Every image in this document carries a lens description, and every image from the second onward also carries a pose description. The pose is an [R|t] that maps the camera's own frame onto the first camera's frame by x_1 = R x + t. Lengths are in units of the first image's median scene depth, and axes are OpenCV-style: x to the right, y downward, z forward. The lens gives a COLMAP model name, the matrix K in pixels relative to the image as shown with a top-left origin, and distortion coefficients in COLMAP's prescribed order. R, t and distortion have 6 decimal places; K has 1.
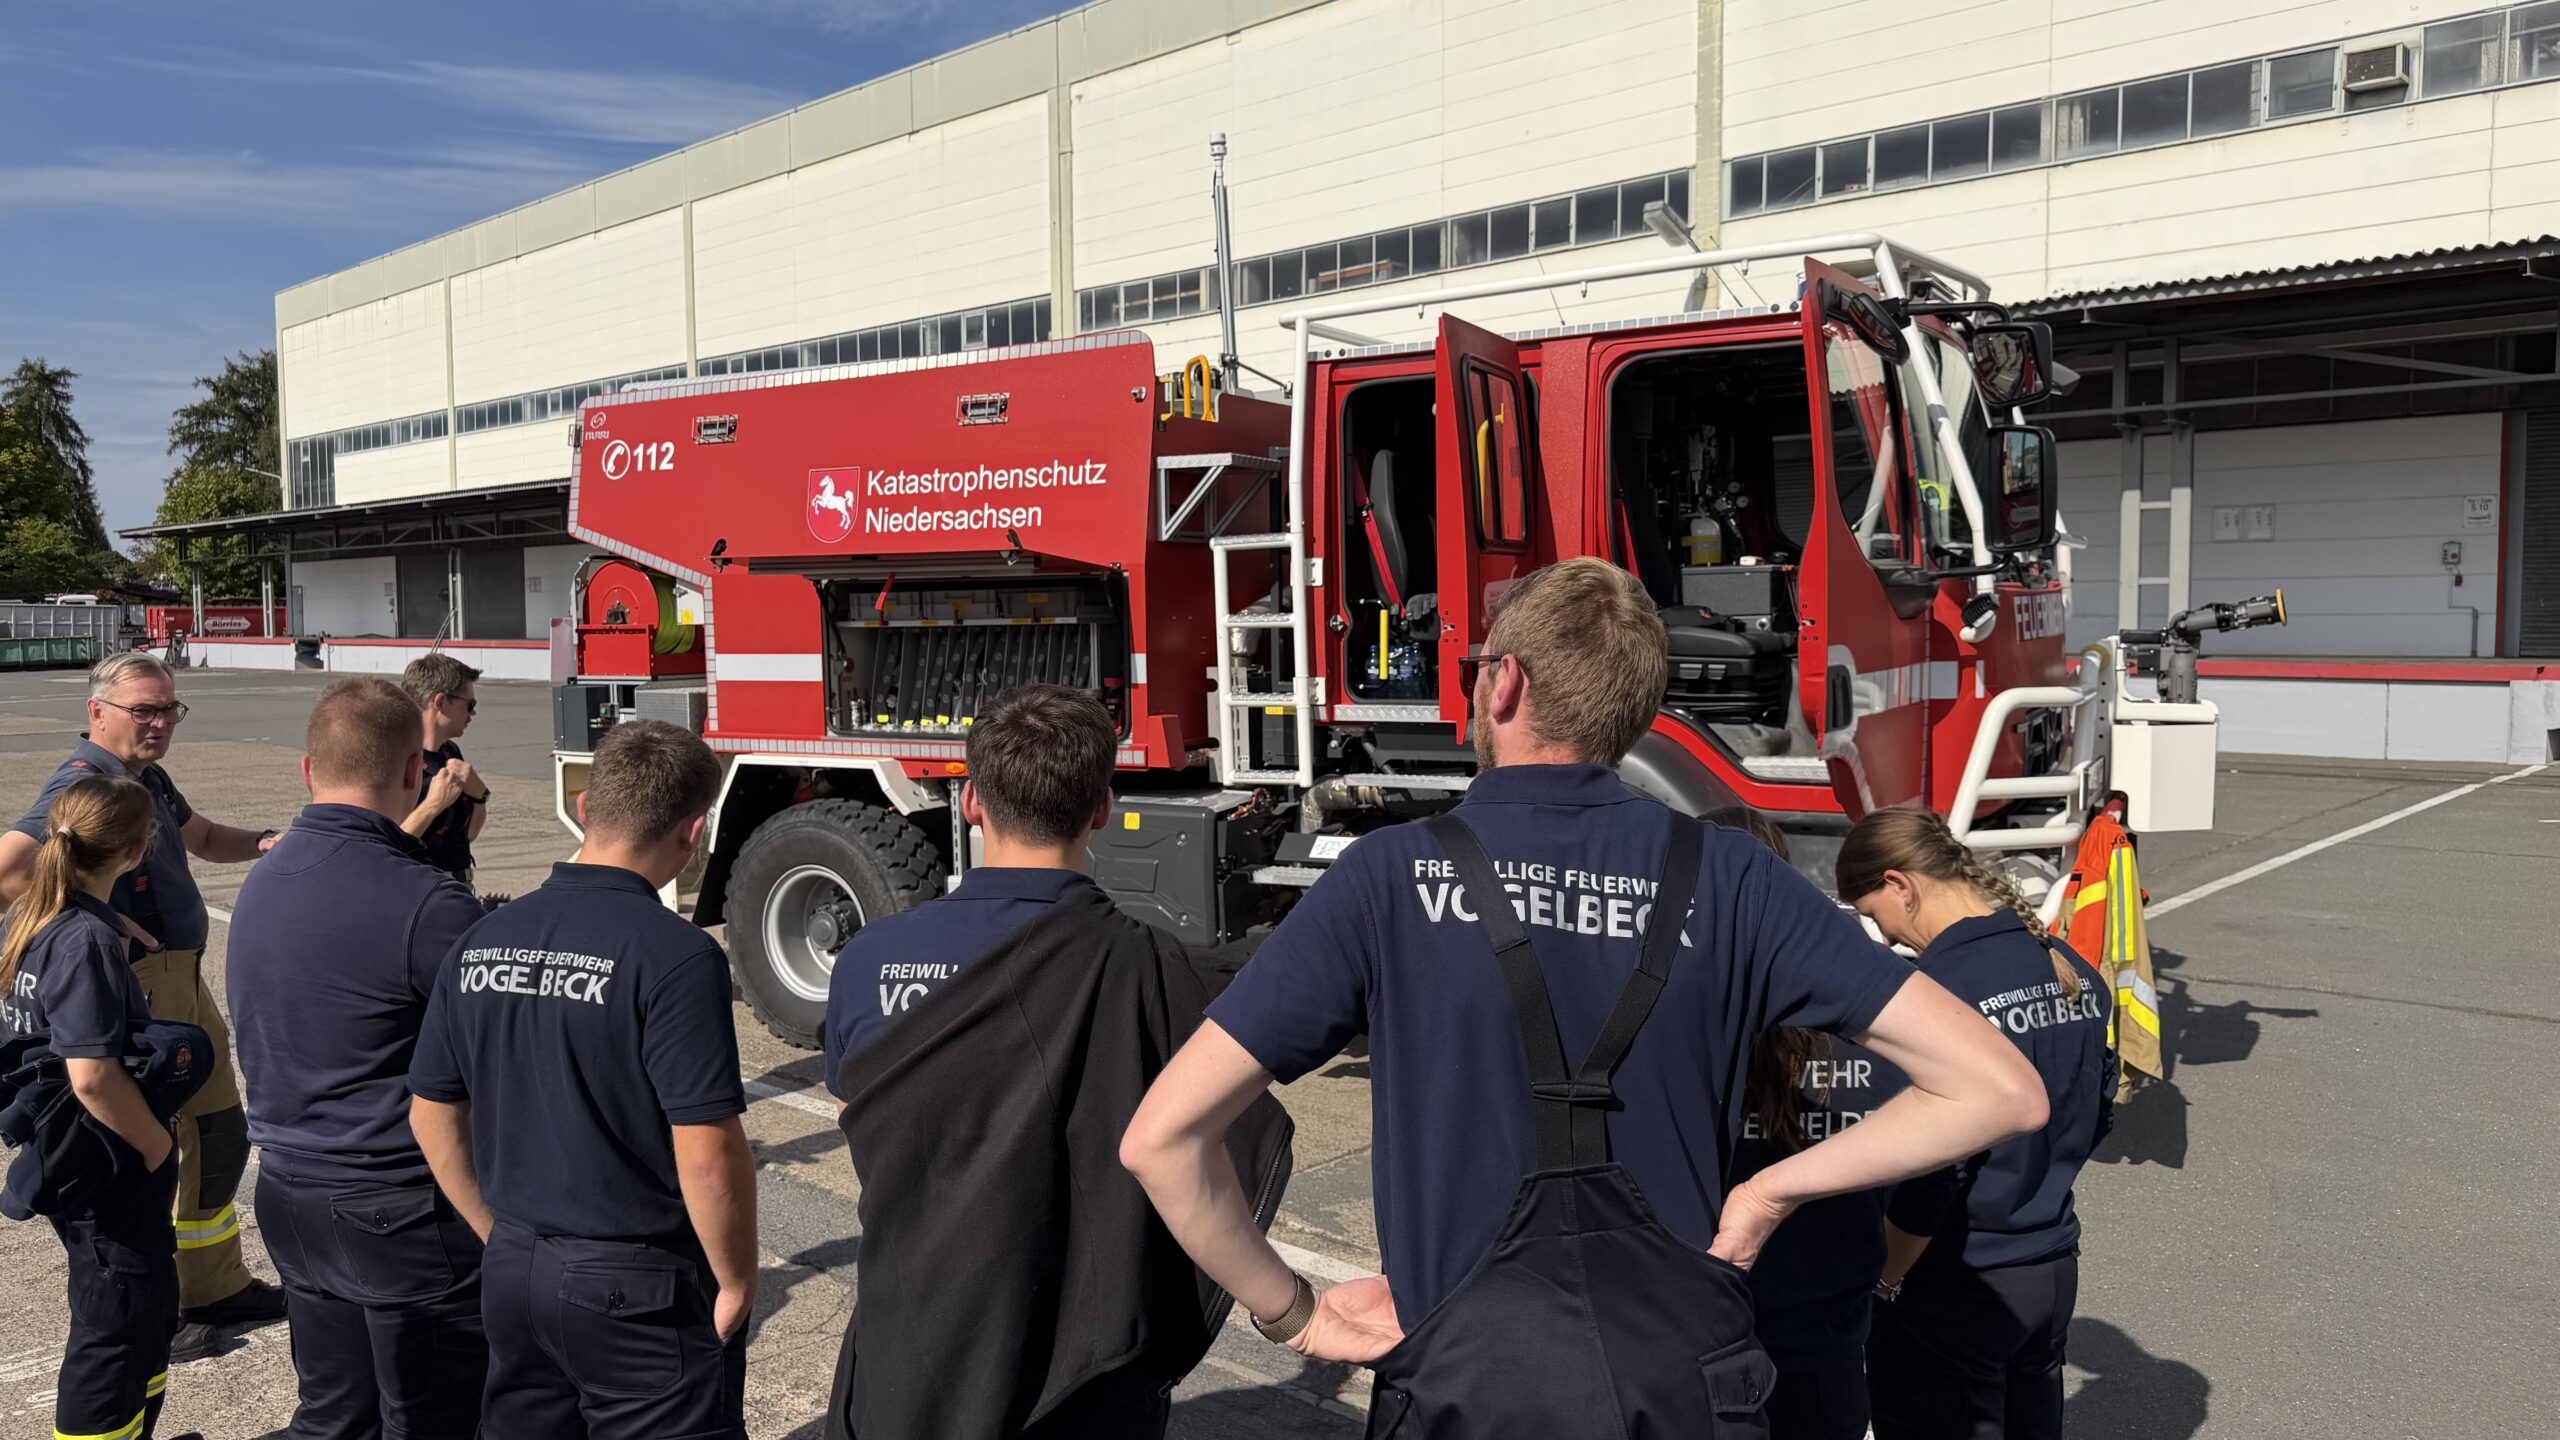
lens RADIAL K [[1829.6, 0, 1280.0], [0, 1829.6, 720.0], [0, 0, 1]] dist [0.090781, -0.131418]
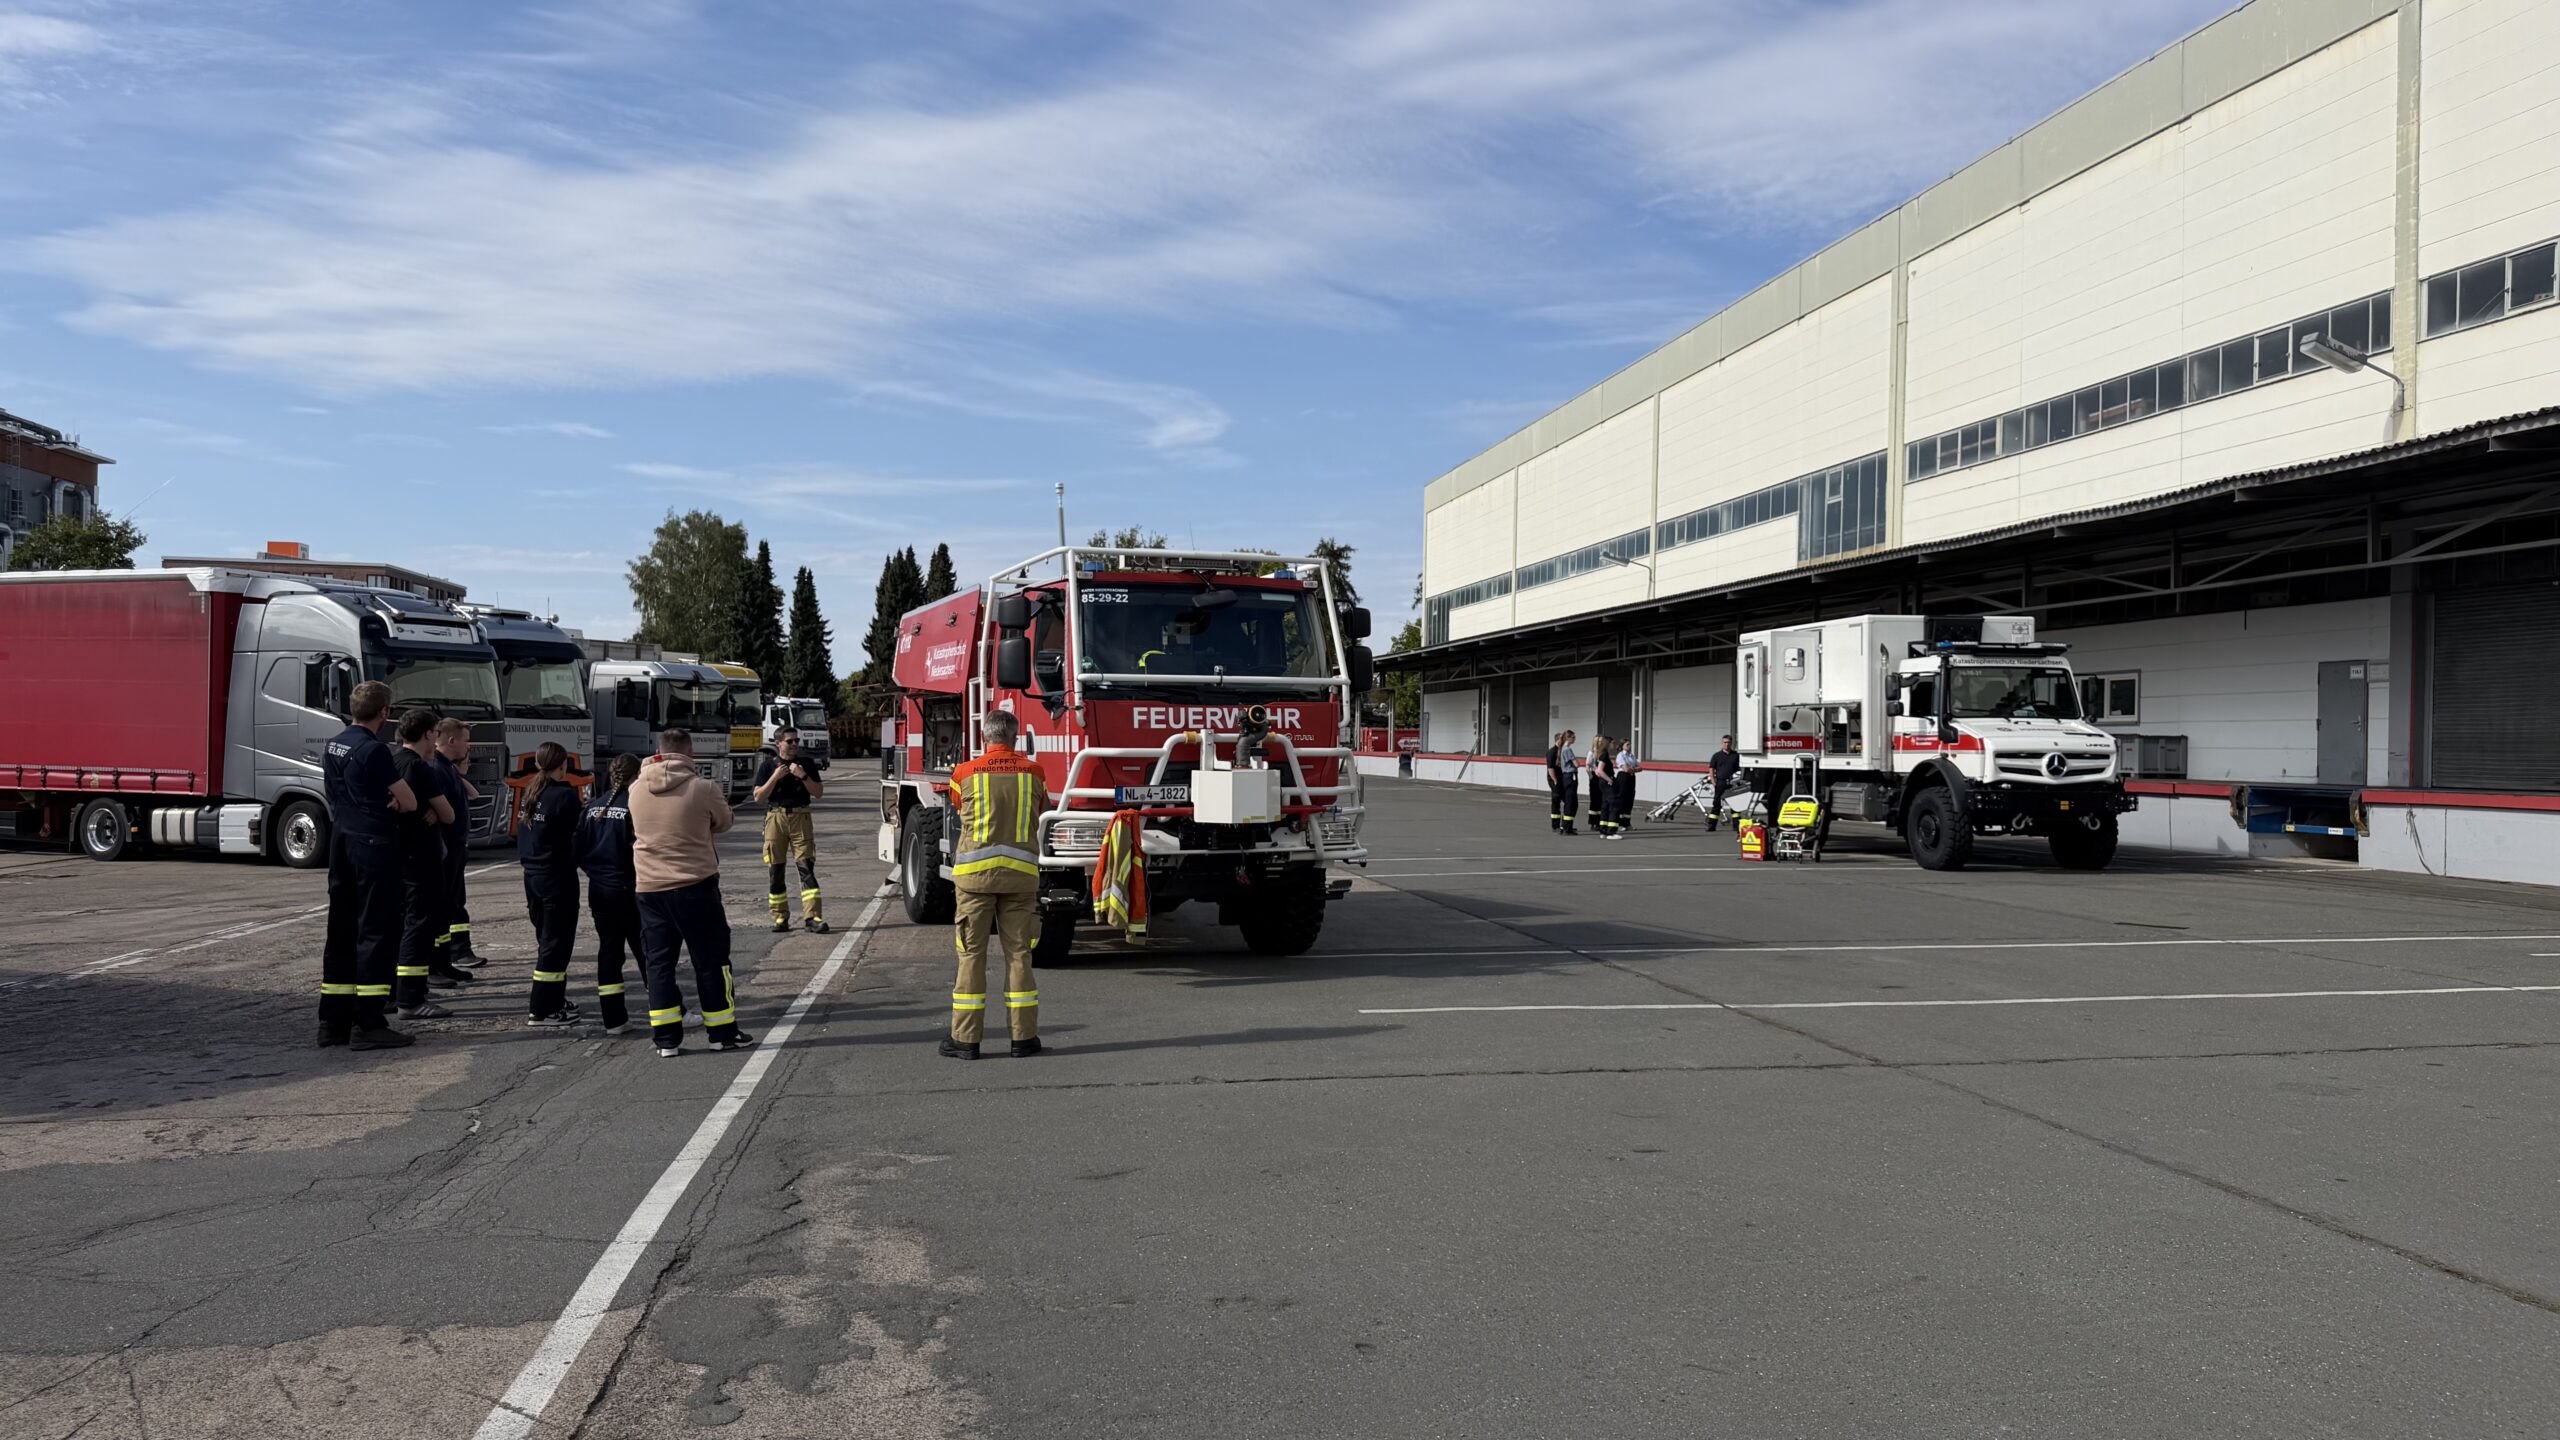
lens RADIAL K [[1829.6, 0, 1280.0], [0, 1829.6, 720.0], [0, 0, 1]] dist [0.090781, -0.131418]
pose [[0.791703, 0.007745, -0.610857, 0.304568], [-0.050865, 0.997283, -0.053279, 0.009230], [0.608785, 0.073253, 0.789946, -0.099707]]
